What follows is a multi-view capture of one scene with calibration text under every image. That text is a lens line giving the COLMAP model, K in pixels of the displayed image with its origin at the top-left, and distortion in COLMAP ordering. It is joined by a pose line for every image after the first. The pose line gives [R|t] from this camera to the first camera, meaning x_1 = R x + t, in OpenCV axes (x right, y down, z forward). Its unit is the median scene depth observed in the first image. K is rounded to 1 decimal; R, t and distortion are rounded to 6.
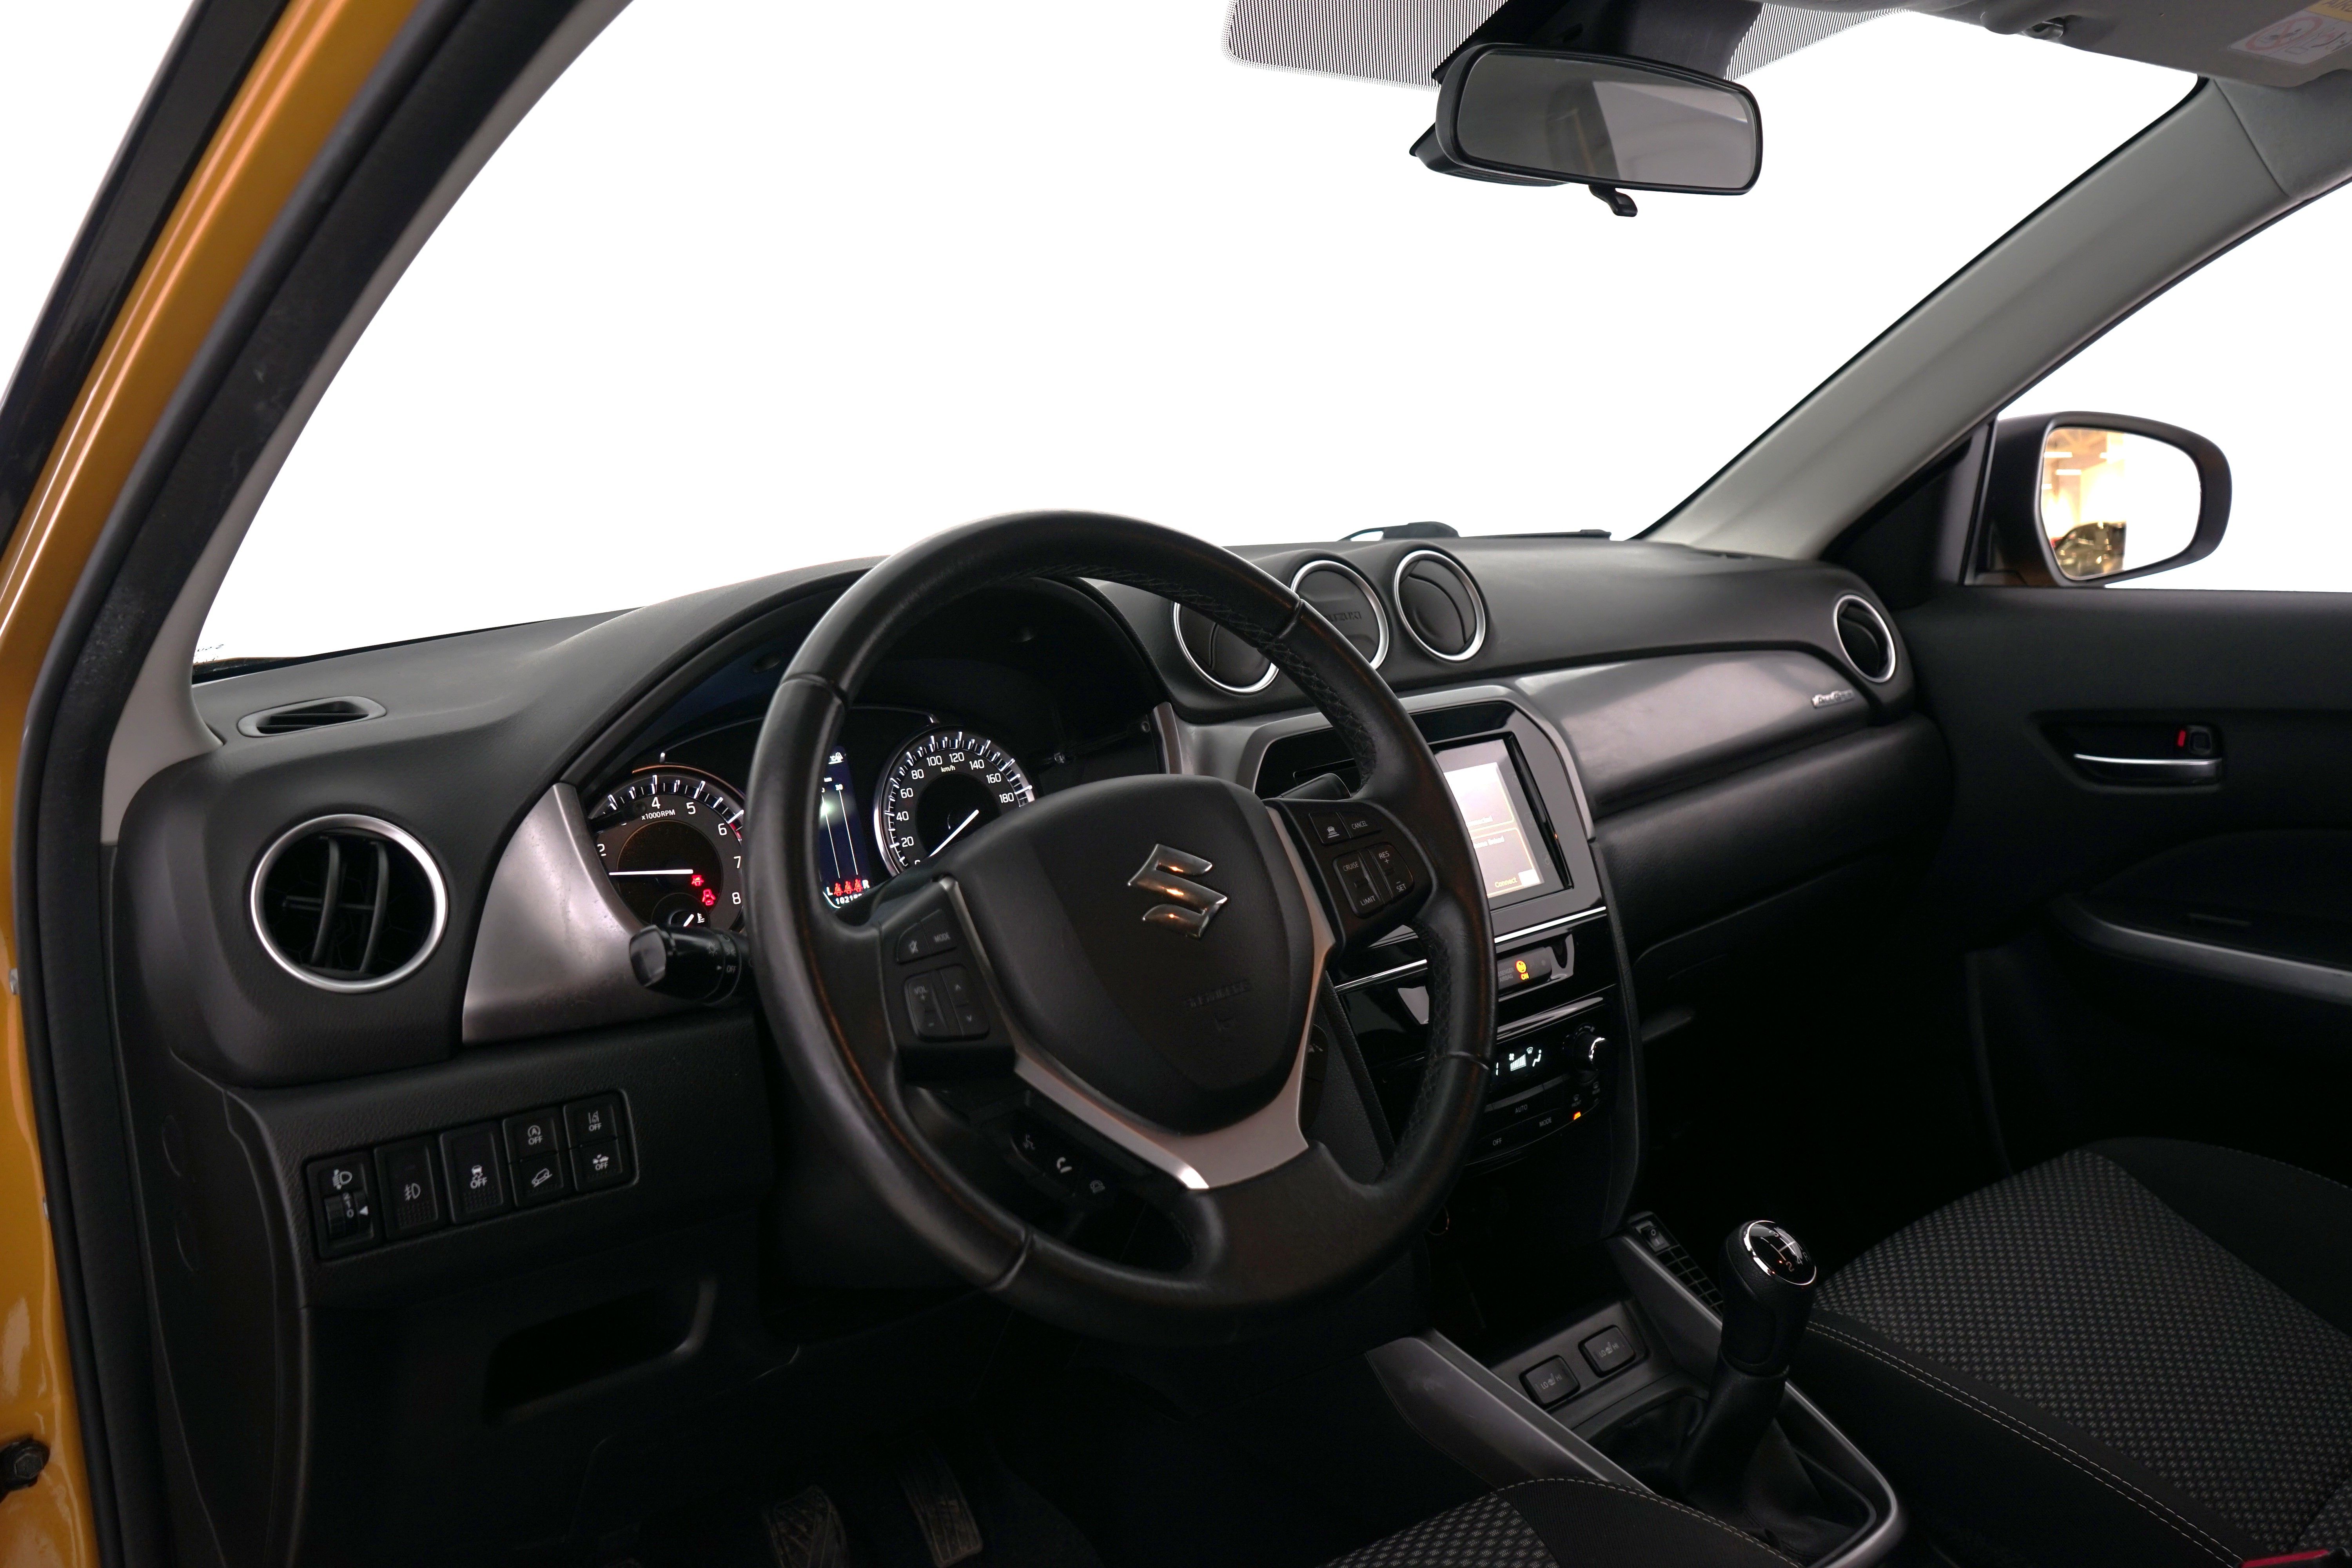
lens RADIAL K [[1967.6, 0, 1172.7], [0, 1967.6, 729.9], [0, 0, 1]] dist [-0.001156, -0.000258]
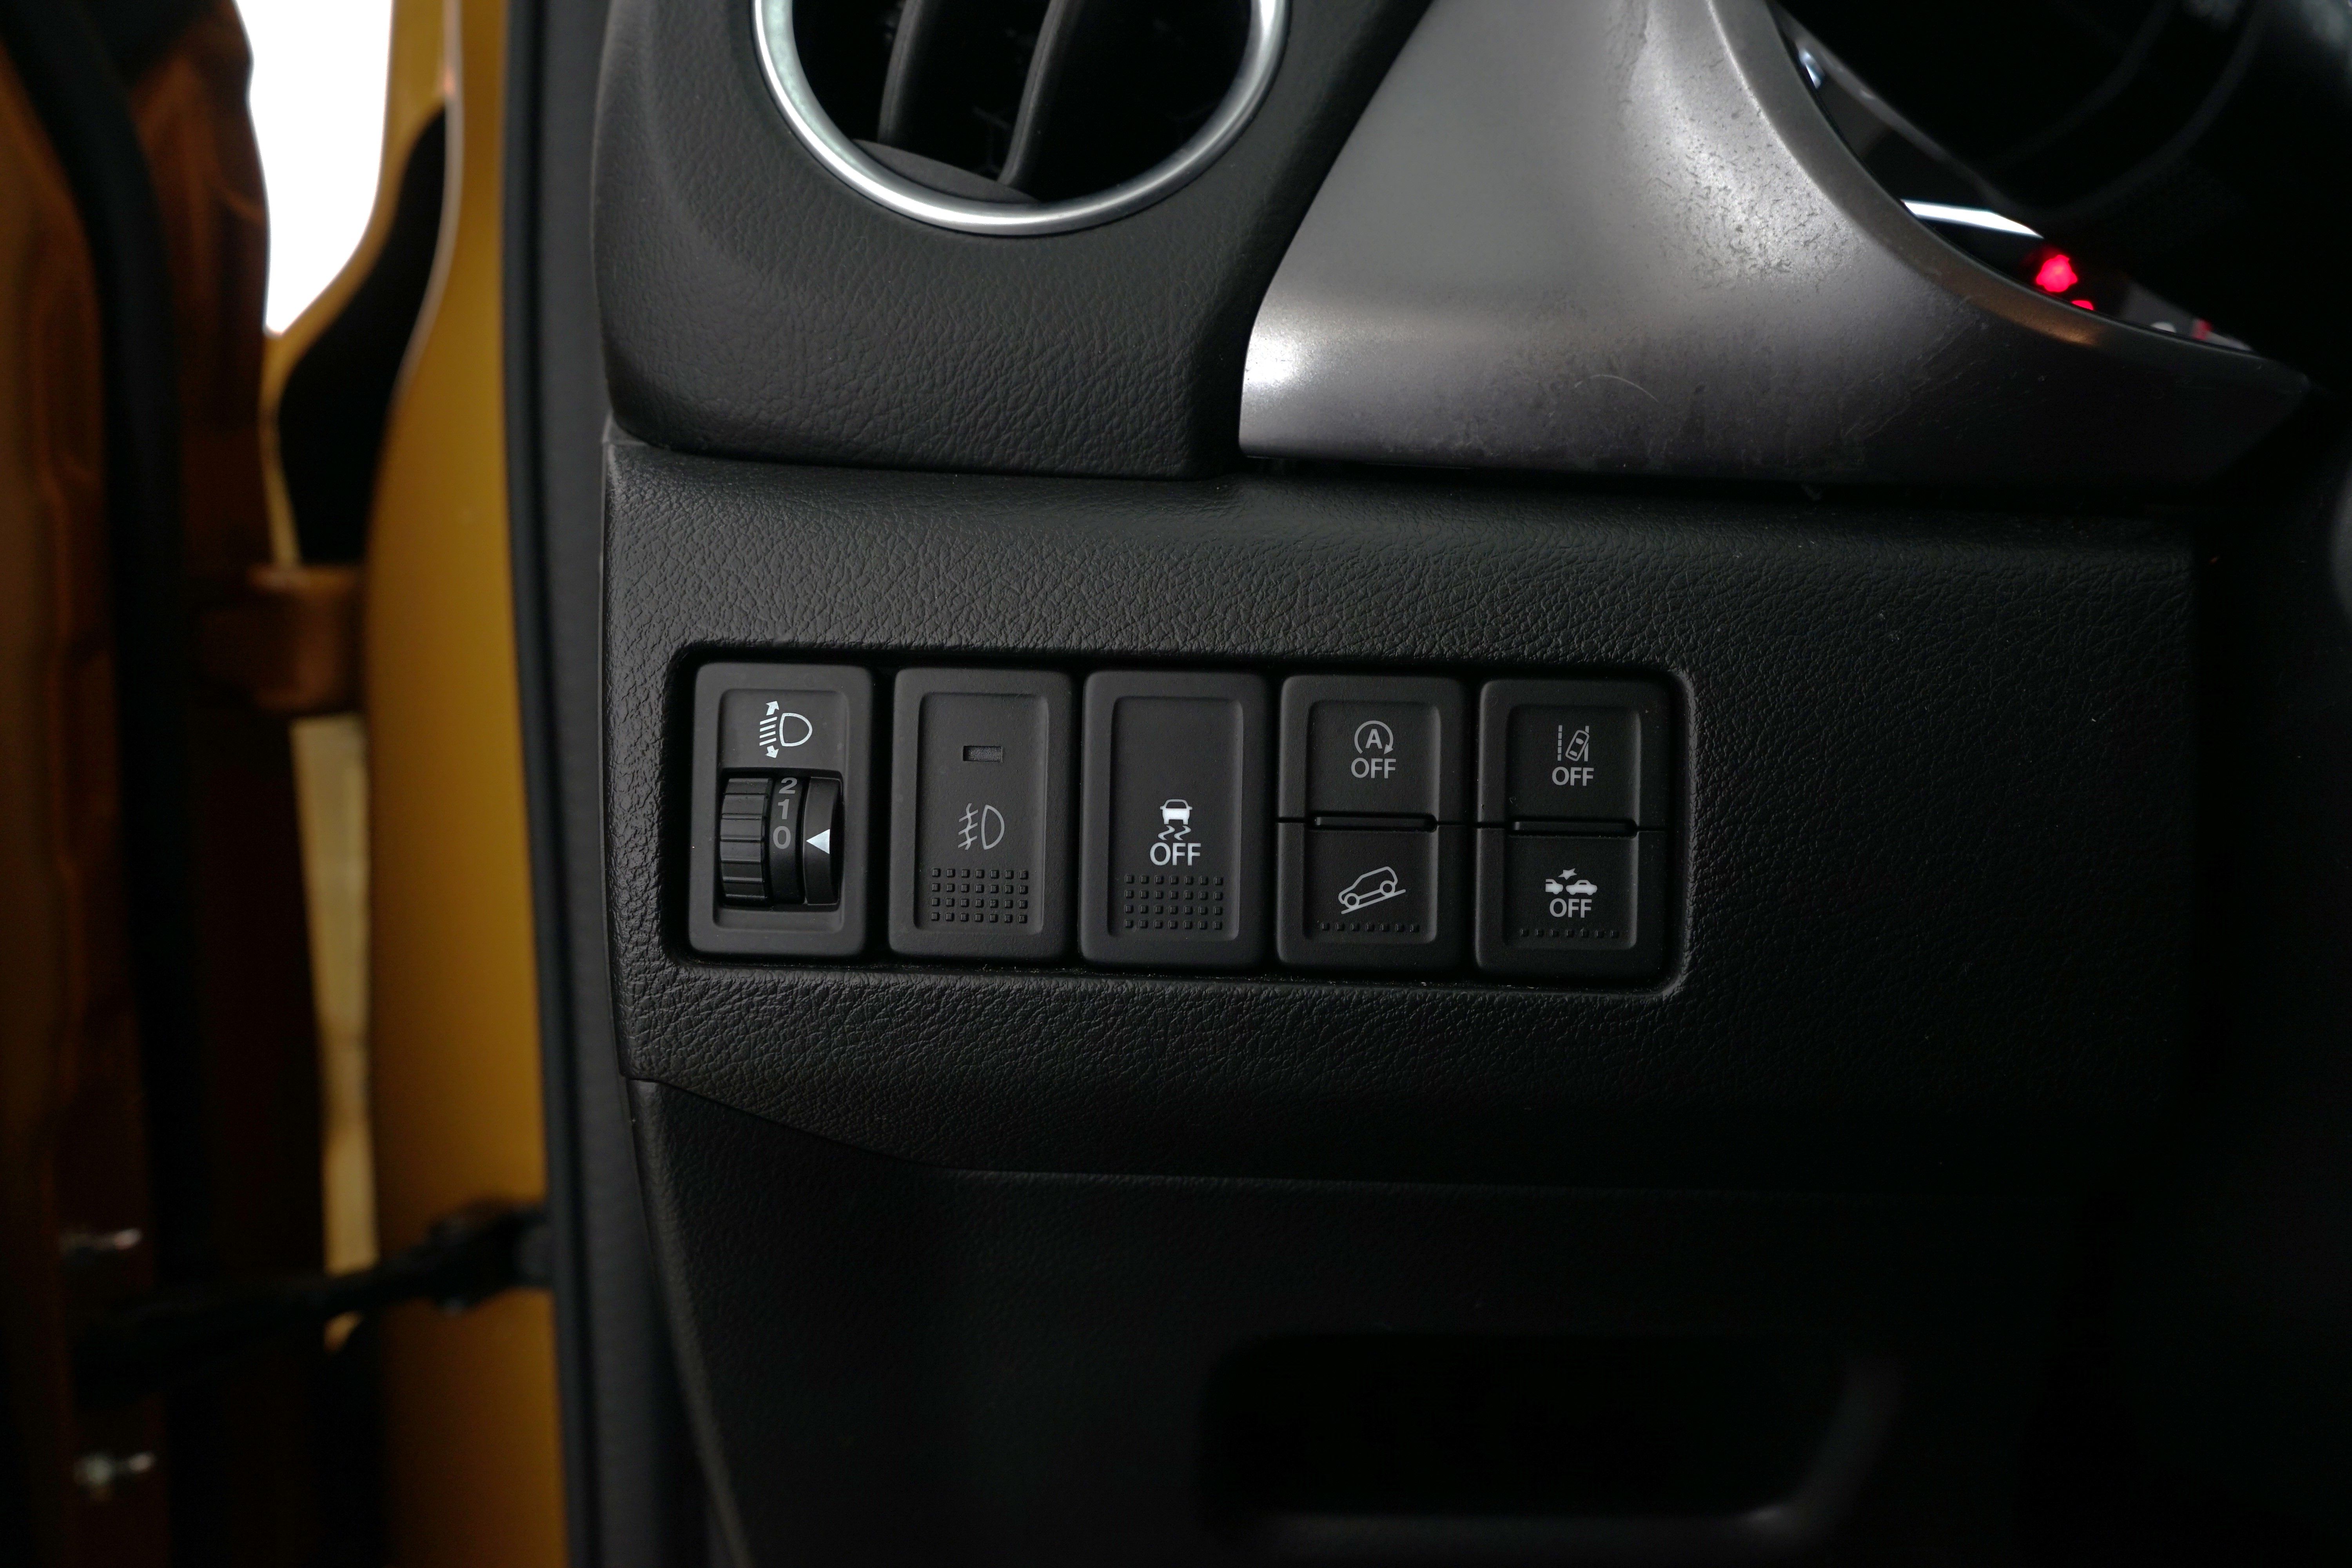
lens RADIAL K [[1967.6, 0, 1172.7], [0, 1967.6, 729.9], [0, 0, 1]] dist [-0.001156, -0.000258]
pose [[0.783763, 0.171951, -0.596781, -0.166955], [-0.140377, 0.985088, 0.099475, 0.176641], [0.604987, 0.005810, 0.796214, 0.737641]]
